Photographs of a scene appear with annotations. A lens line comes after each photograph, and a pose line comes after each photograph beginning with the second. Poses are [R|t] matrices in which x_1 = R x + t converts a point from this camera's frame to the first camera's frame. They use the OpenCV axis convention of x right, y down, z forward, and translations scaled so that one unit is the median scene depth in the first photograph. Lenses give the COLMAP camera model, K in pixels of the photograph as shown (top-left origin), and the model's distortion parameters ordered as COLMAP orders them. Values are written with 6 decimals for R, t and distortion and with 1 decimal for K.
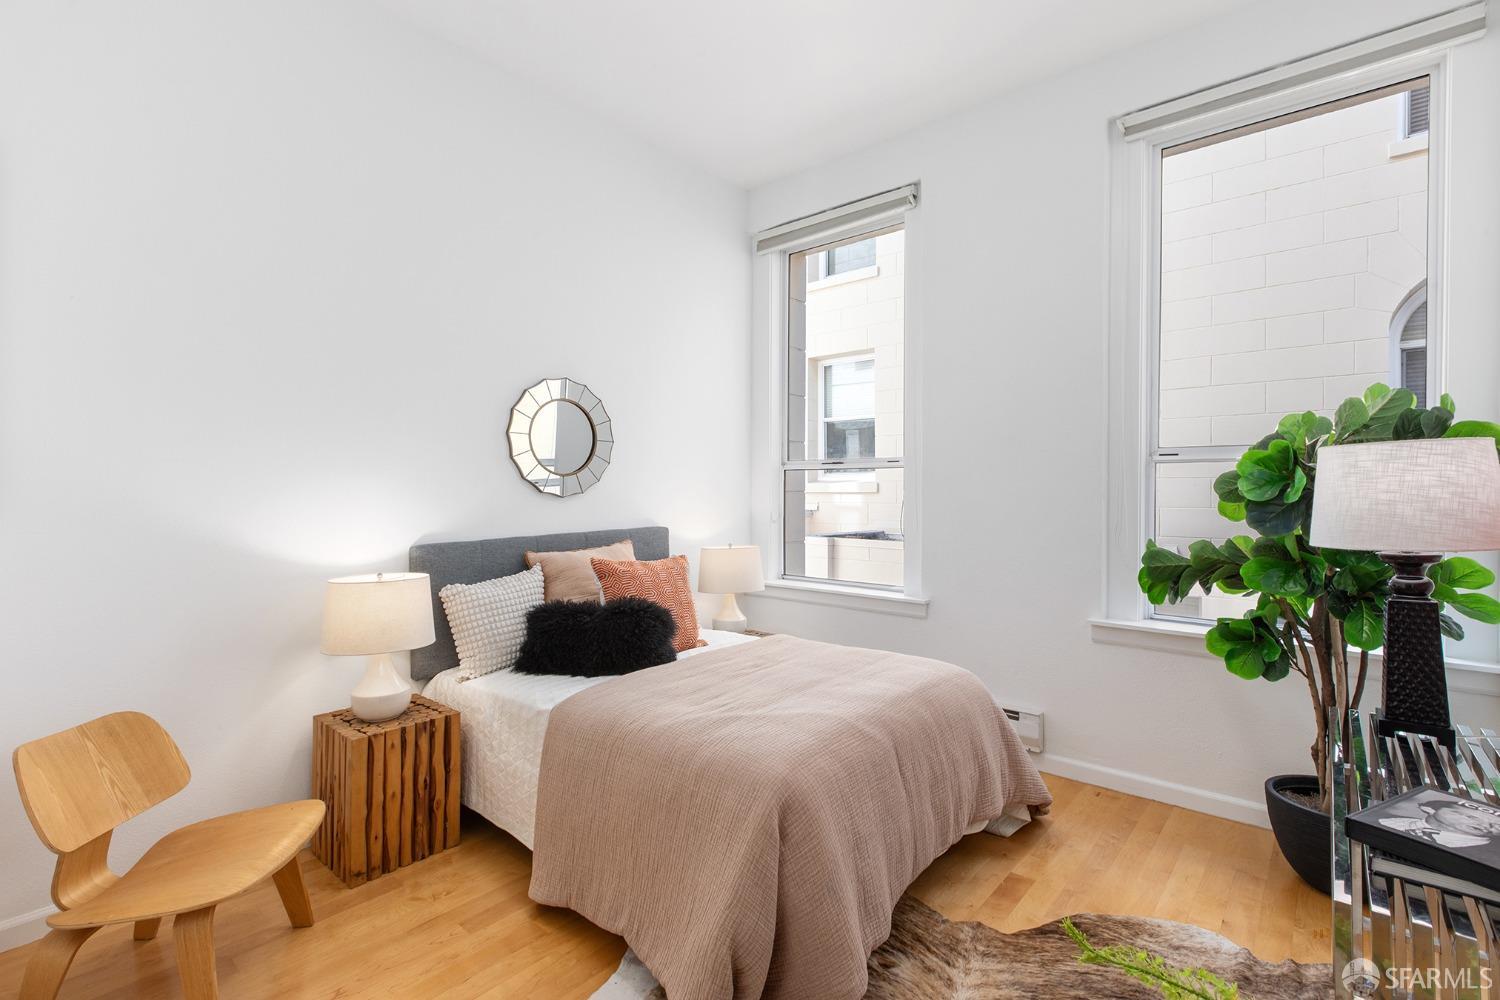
lens RADIAL K [[675.6, 0, 753.5], [0, 675.6, 495.8], [0, 0, 1]] dist [0.000502, 0.000084]
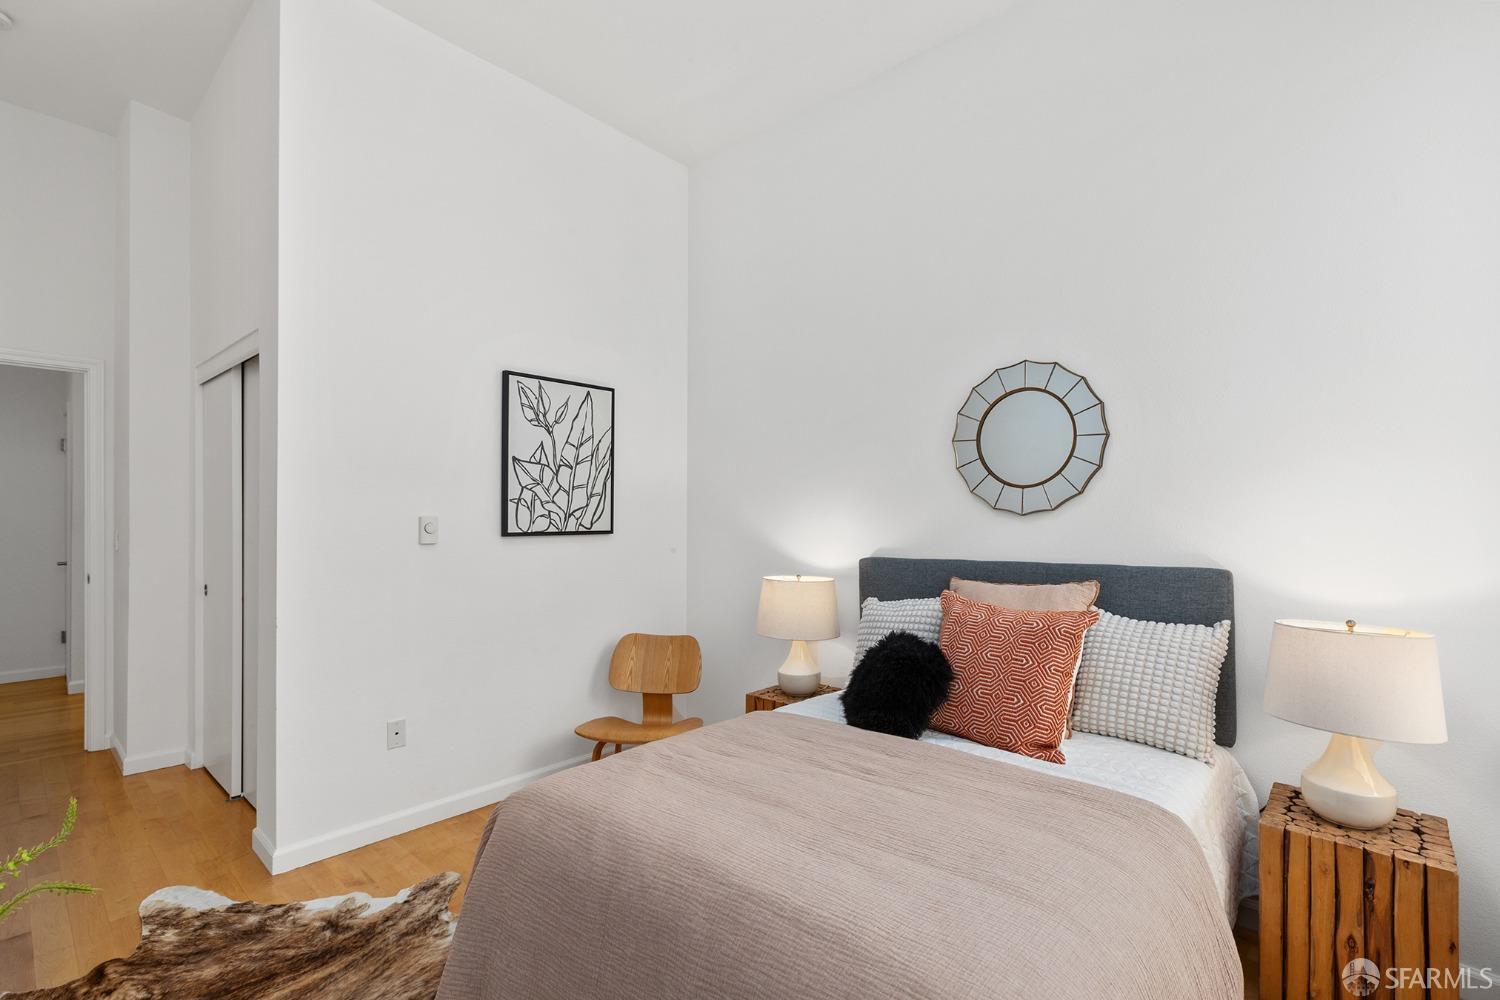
lens RADIAL K [[707.9, 0, 746.0], [0, 707.9, 517.9], [0, 0, 1]] dist [0.000053, 0.000001]
pose [[-0.034452, -0.004640, -0.999396, 0.553901], [-0.021092, 0.999770, -0.003915, 0.014670], [0.999184, 0.020945, -0.034541, 0.741074]]
